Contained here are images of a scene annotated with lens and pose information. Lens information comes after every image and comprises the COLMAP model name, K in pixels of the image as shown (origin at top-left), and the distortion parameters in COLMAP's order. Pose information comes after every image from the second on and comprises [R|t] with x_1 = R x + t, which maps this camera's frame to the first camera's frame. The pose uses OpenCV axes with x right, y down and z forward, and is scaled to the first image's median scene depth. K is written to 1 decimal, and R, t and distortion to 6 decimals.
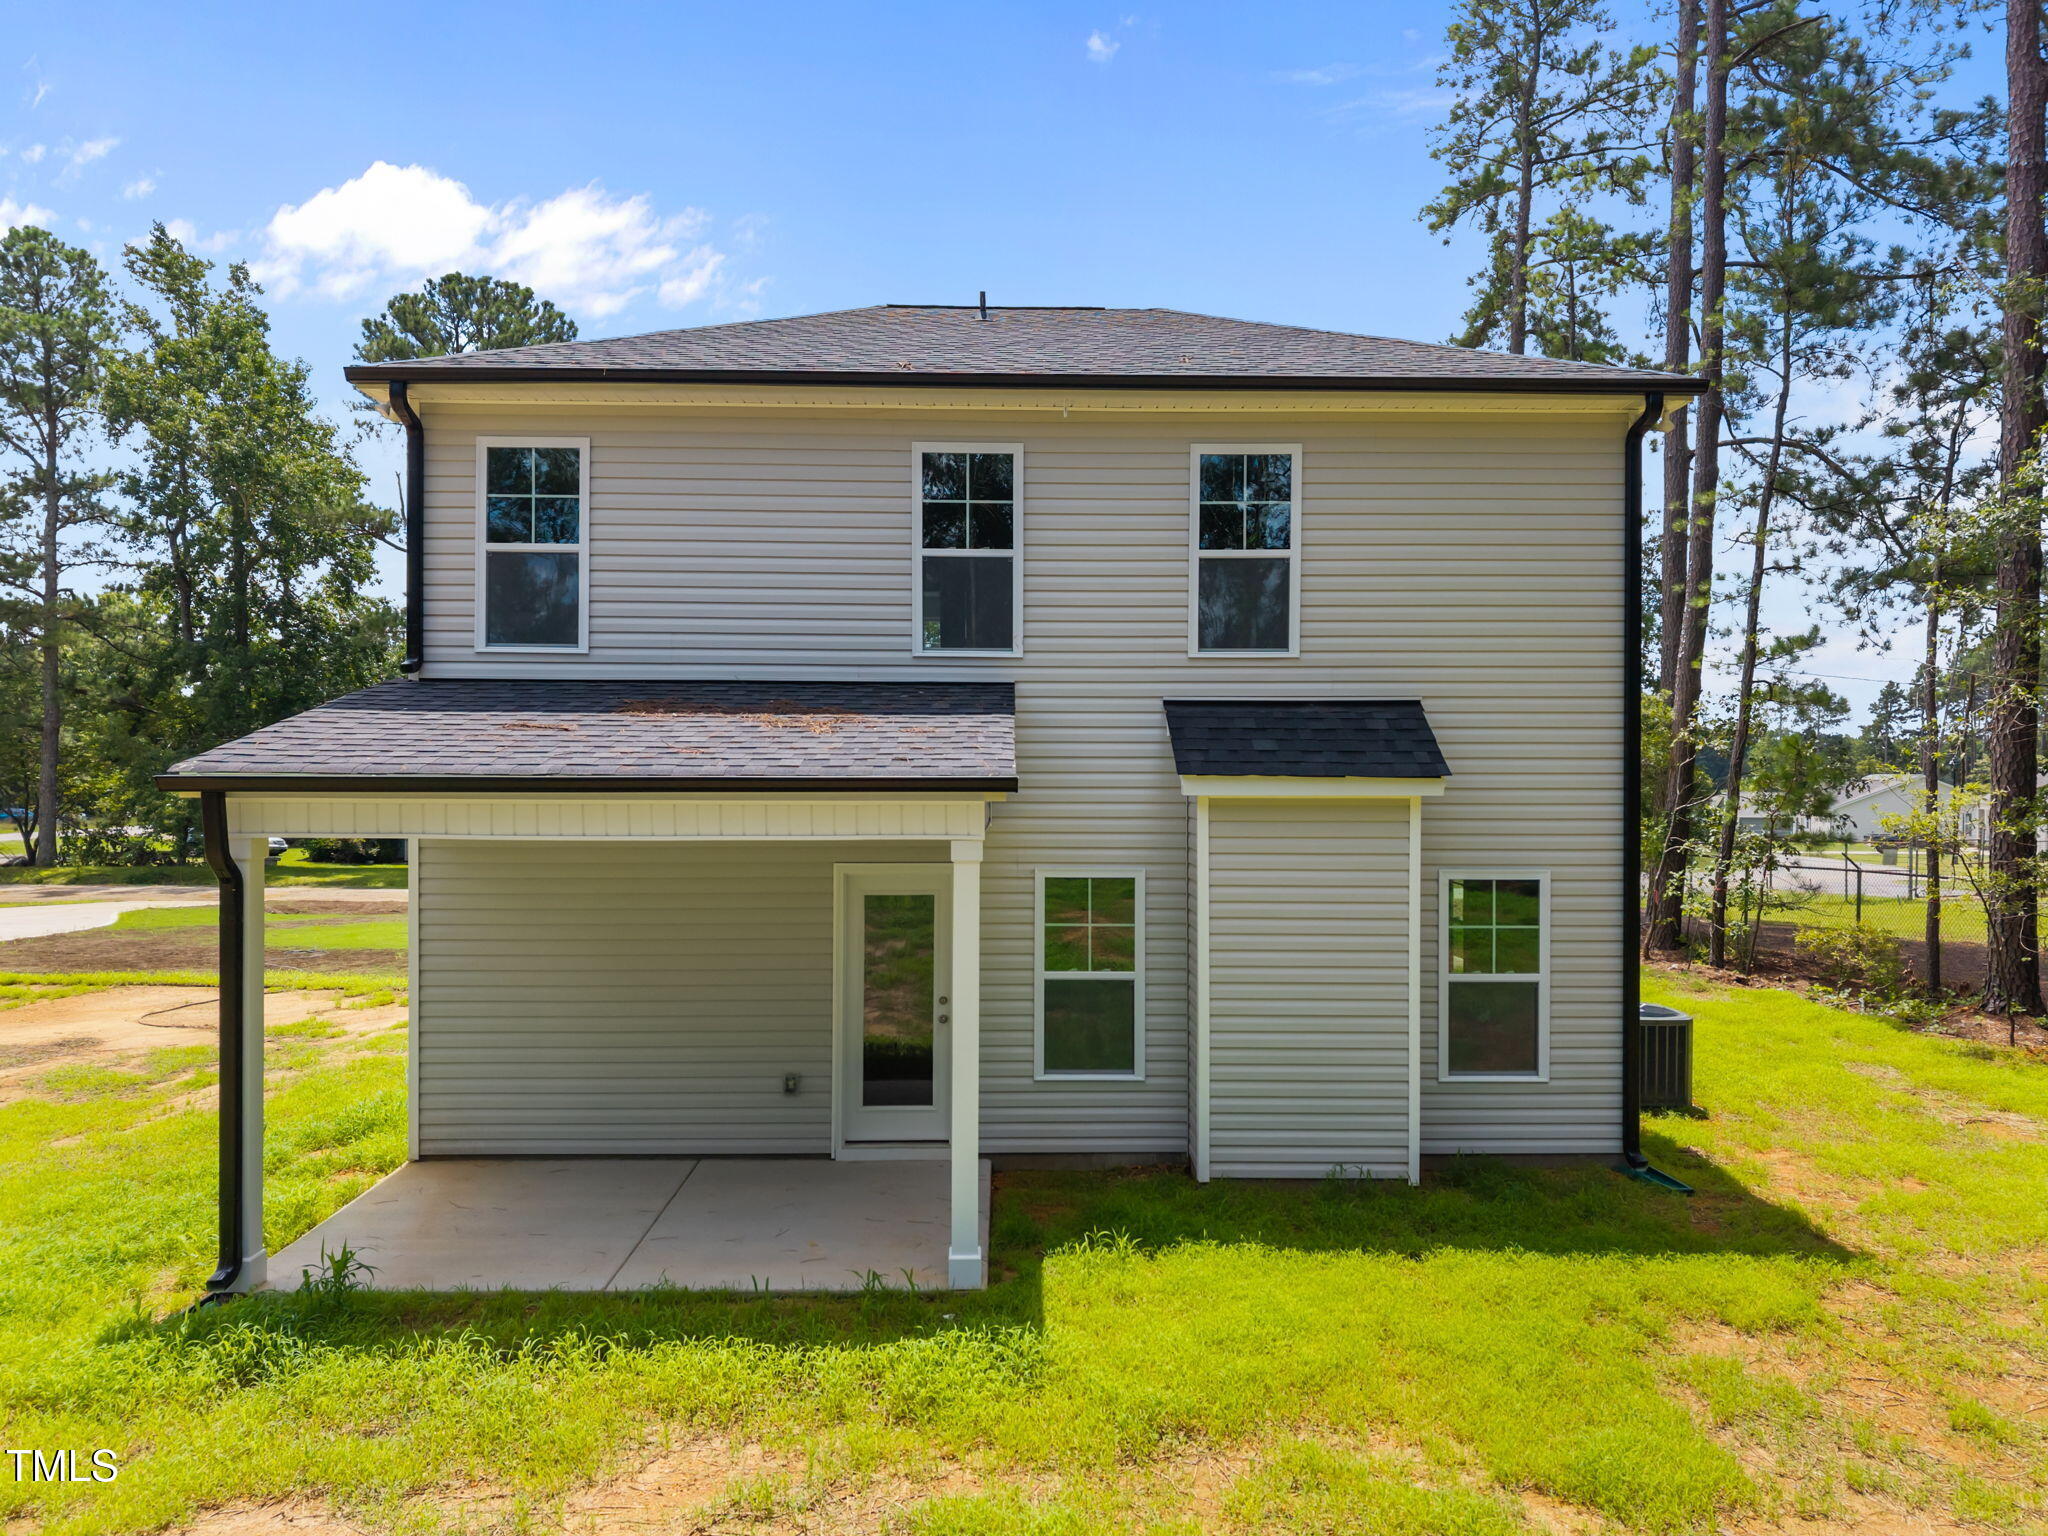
lens RADIAL K [[1356.7, 0, 1033.5], [0, 1356.7, 763.8], [0, 0, 1]] dist [-0.000912, -0.002306]
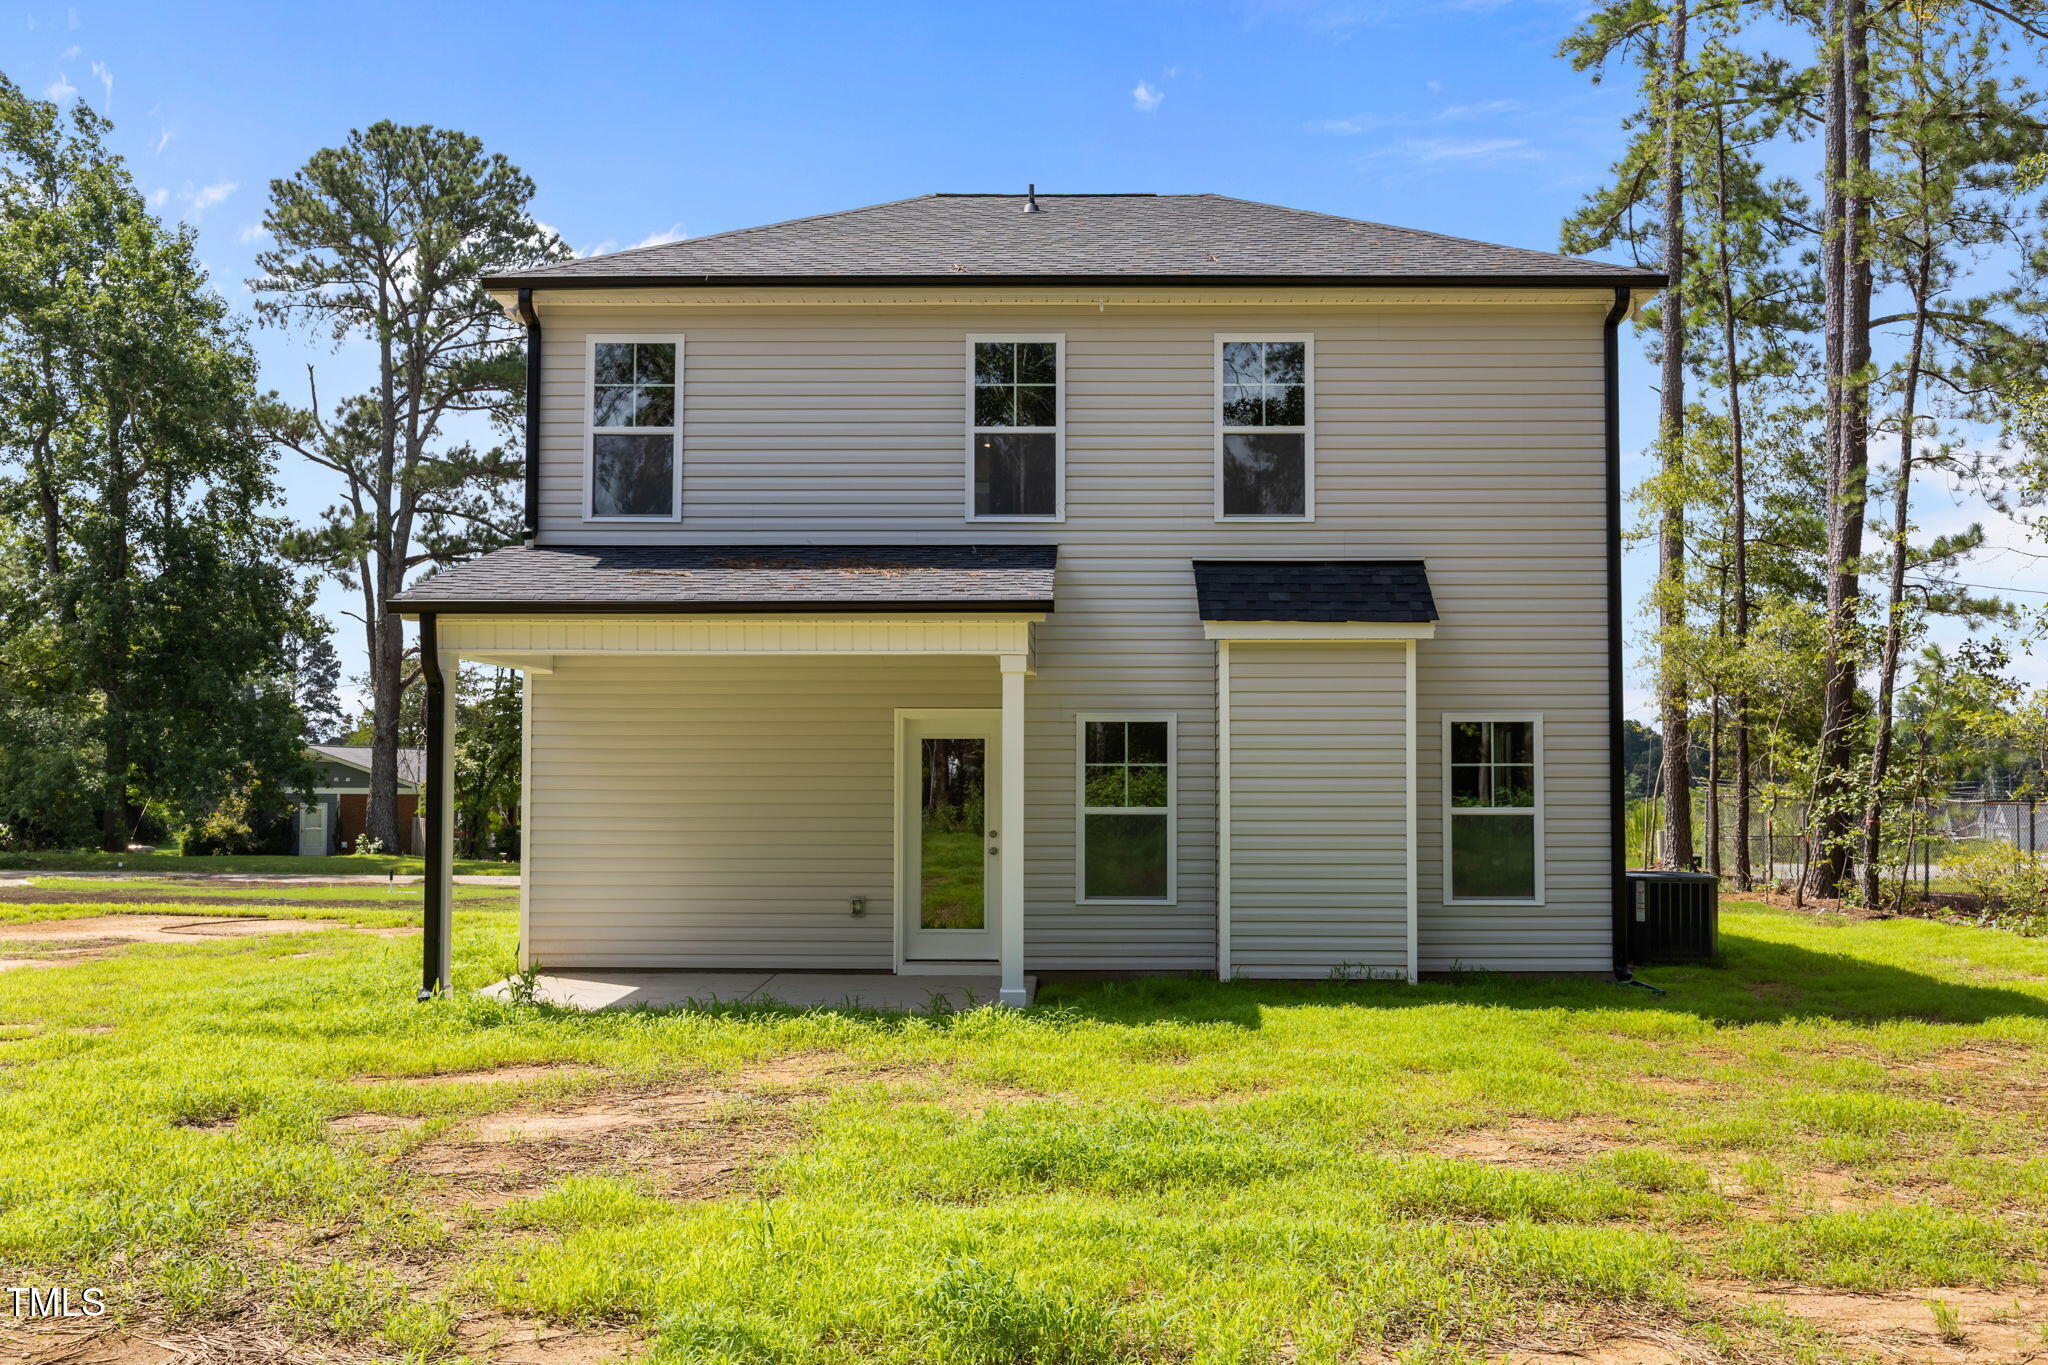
lens RADIAL K [[2001.2, 0, 1024.0], [0, 2001.2, 682.5], [0, 0, 1]] dist [-0.166429, 0.285135]
pose [[0.998973, -0.002871, -0.045224, 0.032219], [0.000792, 0.998945, -0.045922, 0.127134], [0.045308, 0.045839, 0.997921, -0.628312]]
